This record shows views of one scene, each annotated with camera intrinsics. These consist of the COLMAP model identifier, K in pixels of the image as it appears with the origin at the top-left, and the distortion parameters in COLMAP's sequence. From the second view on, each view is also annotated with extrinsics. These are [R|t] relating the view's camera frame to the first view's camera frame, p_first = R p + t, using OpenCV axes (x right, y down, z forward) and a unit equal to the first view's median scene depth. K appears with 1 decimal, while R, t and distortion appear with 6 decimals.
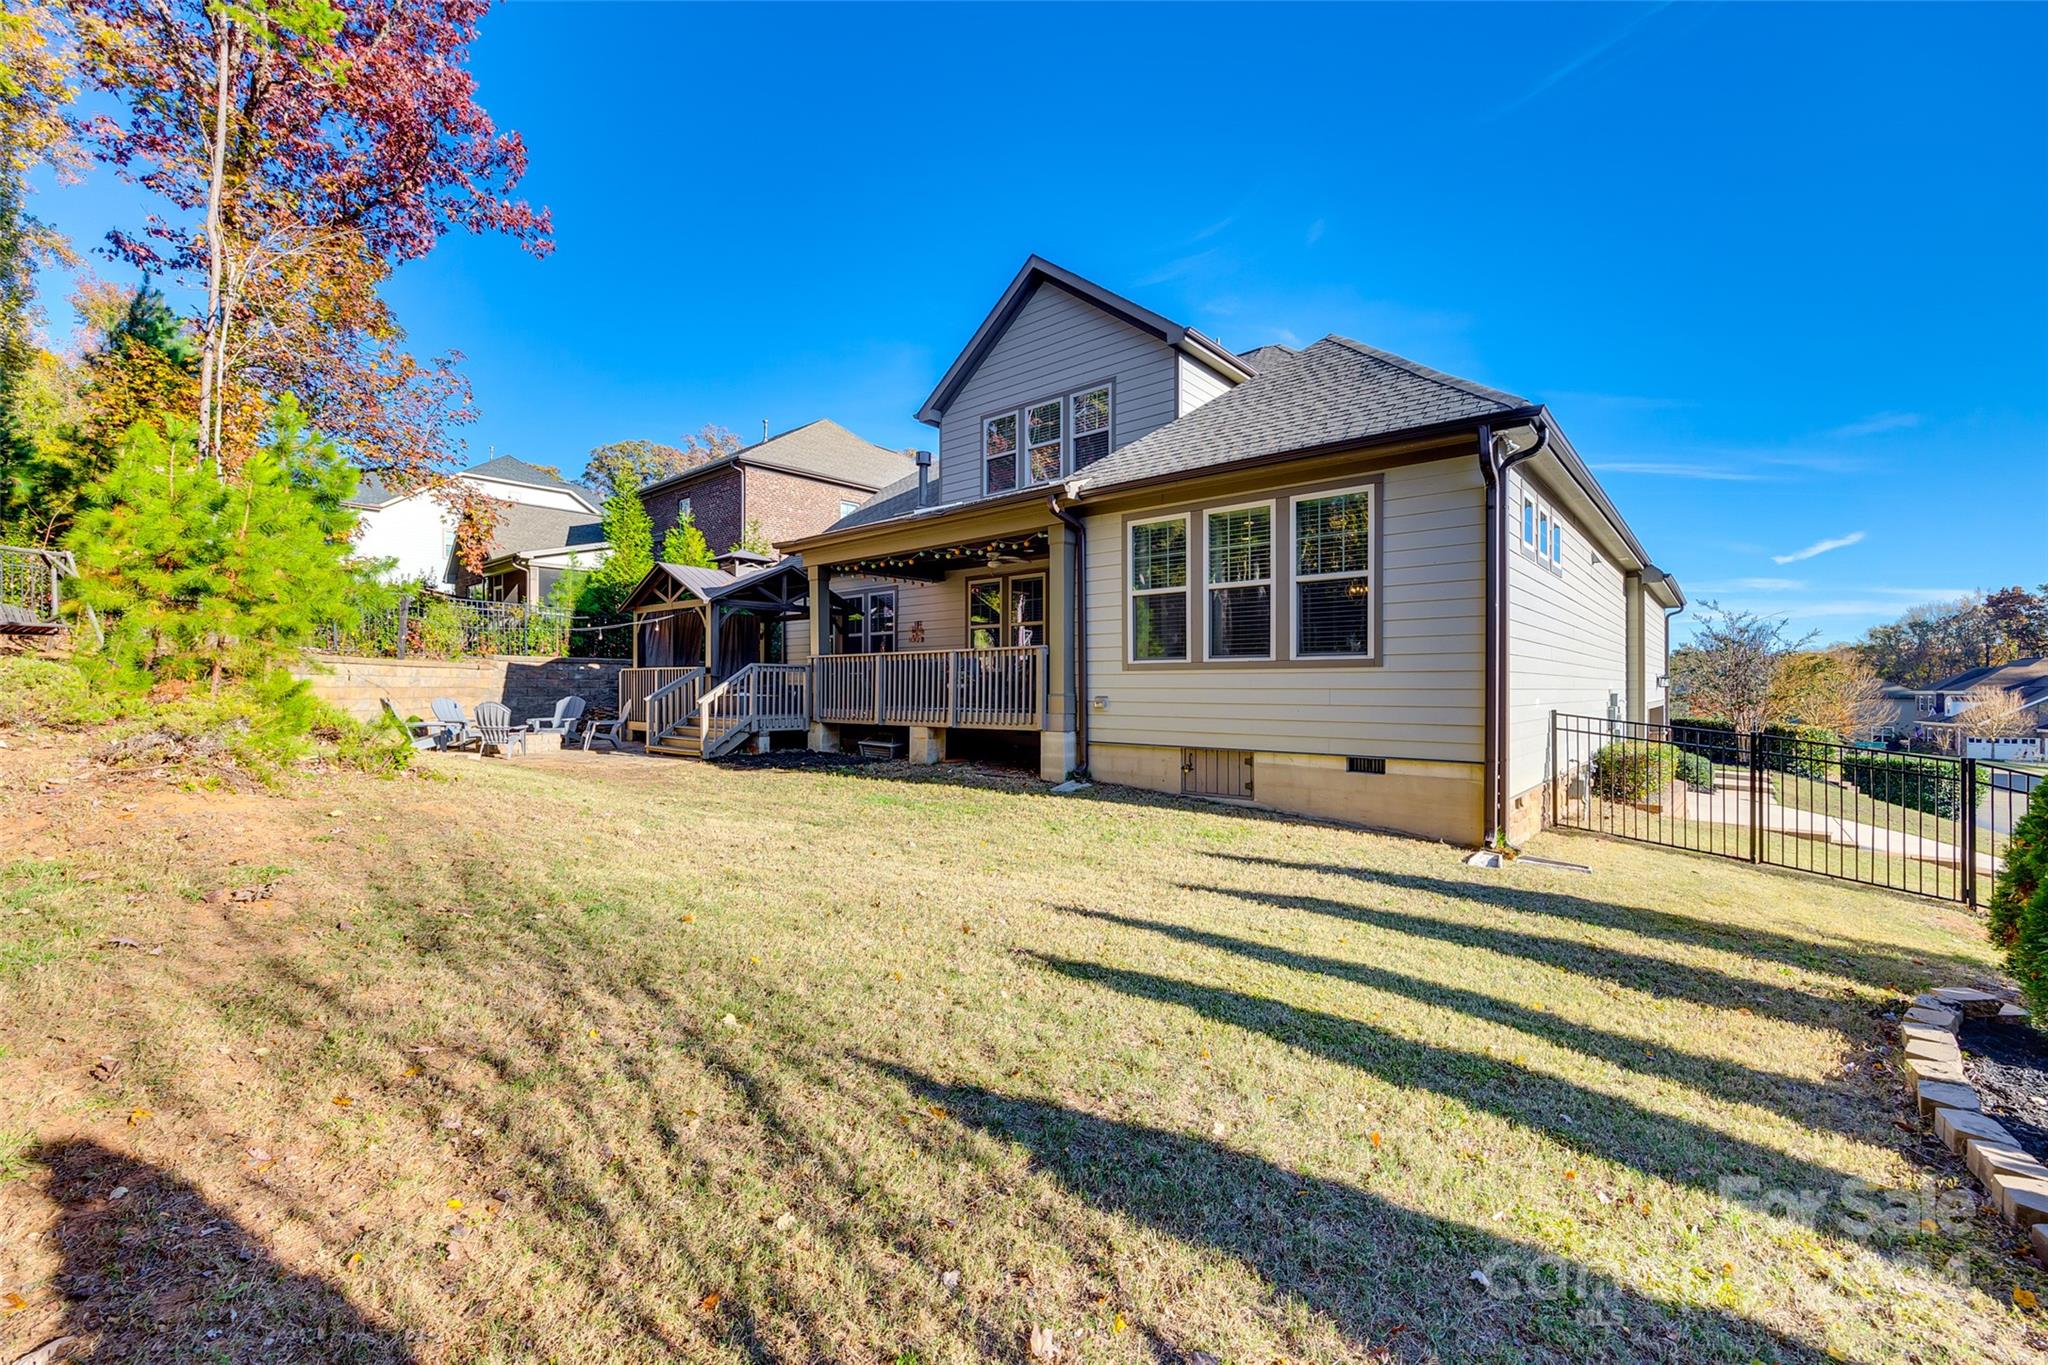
lens RADIAL K [[832.0, 0, 1018.5], [0, 832.0, 683.0], [0, 0, 1]] dist [0.015932, -0.001521]
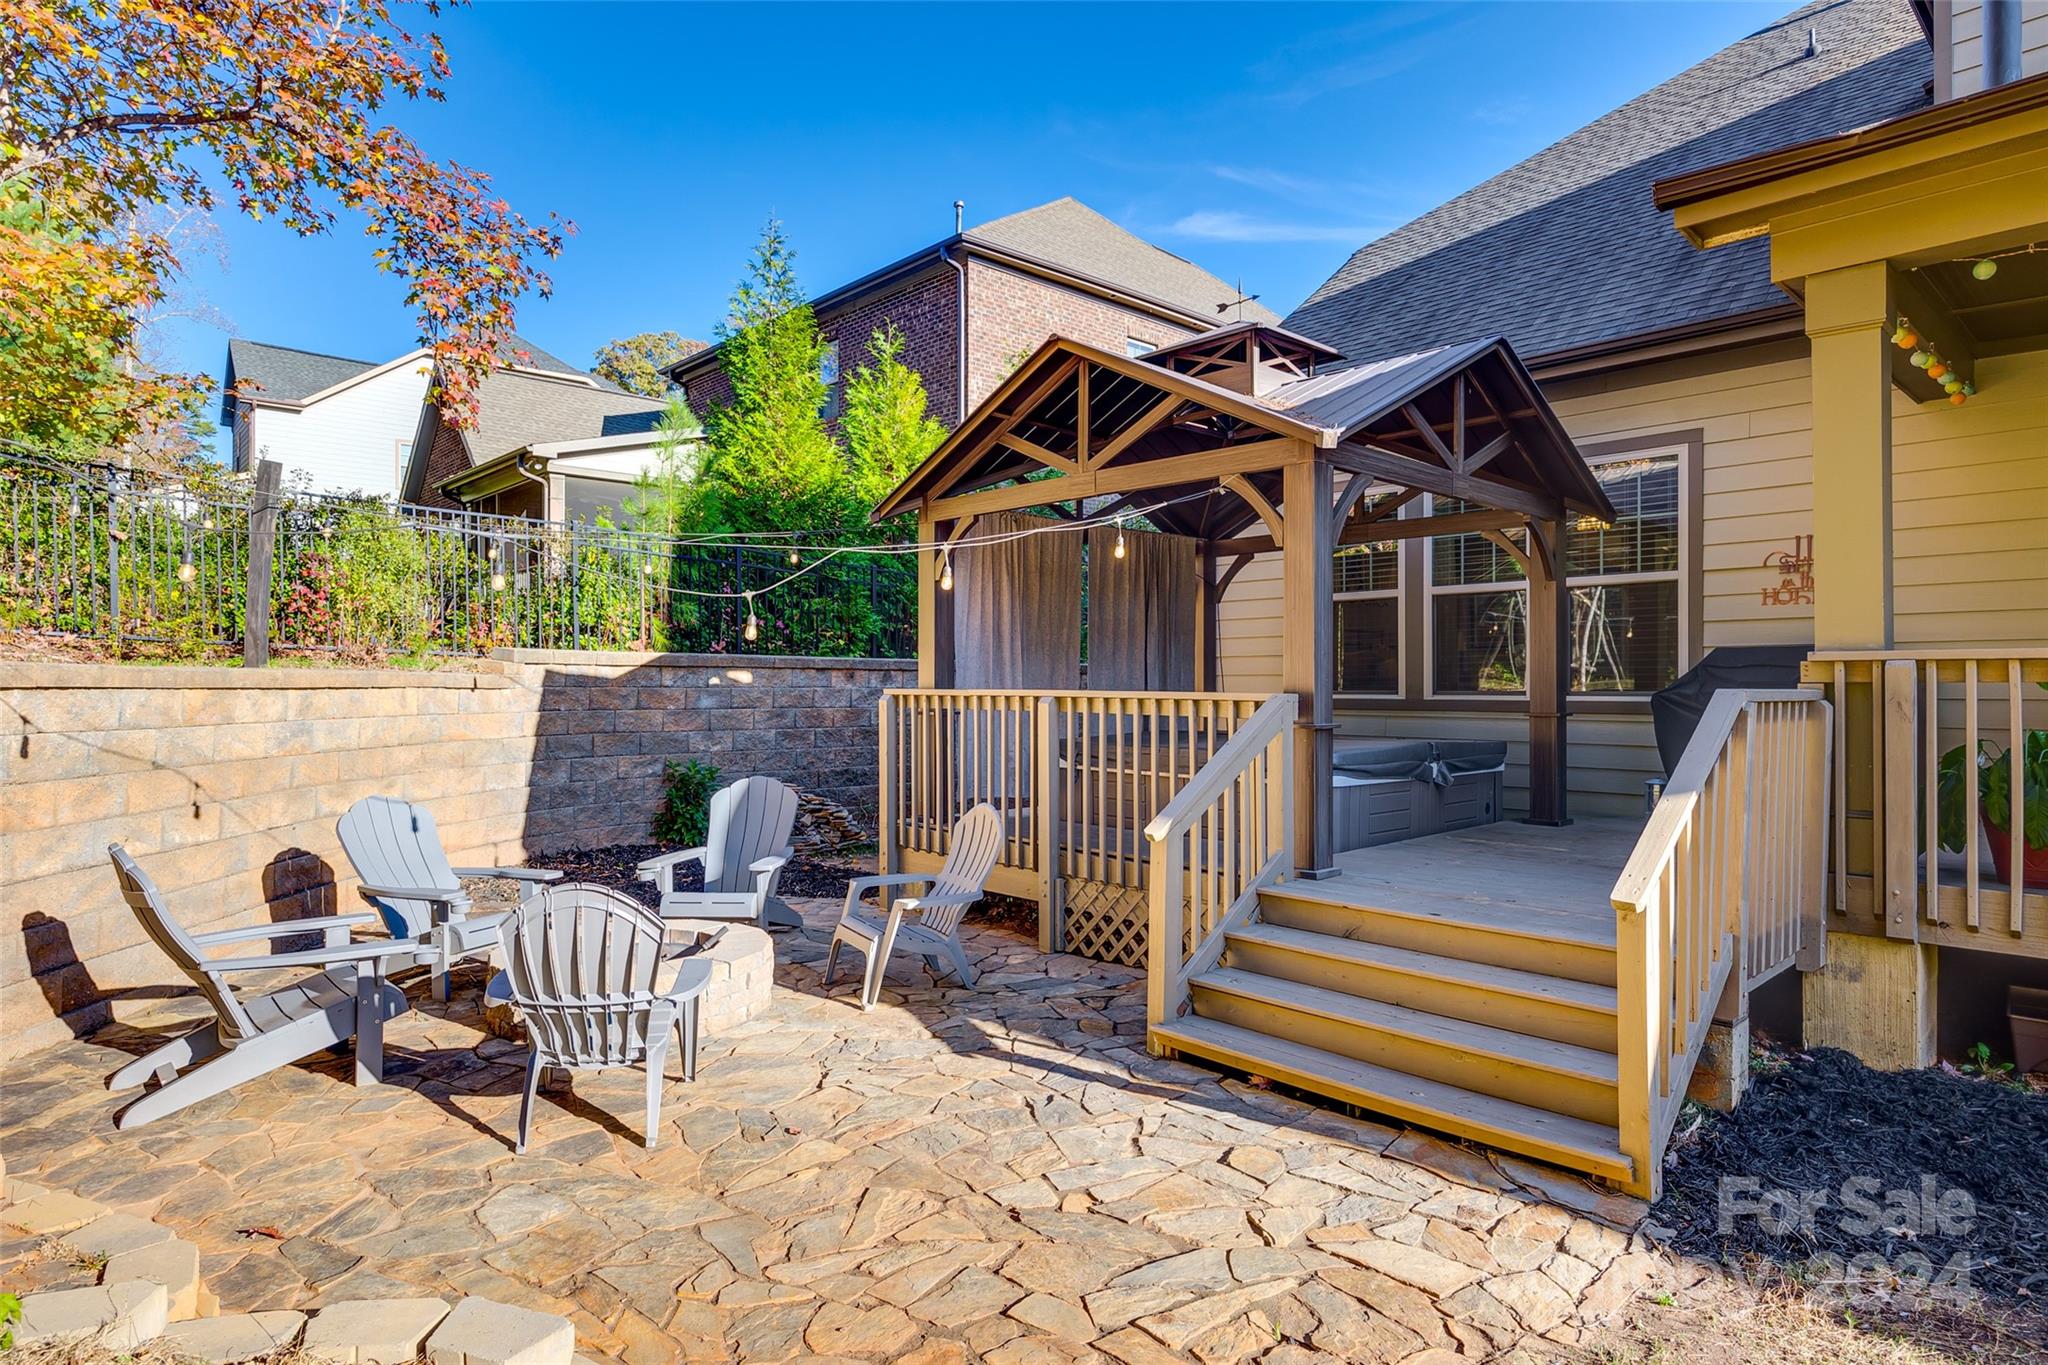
lens RADIAL K [[1133.6, 0, 1017.4], [0, 1133.6, 684.8], [0, 0, 1]] dist [-0.007116, -0.001065]
pose [[0.994857, -0.000293, -0.101286, -0.338689], [0.000474, 0.999998, 0.001763, -0.017581], [0.101285, -0.001802, 0.994856, 0.502832]]
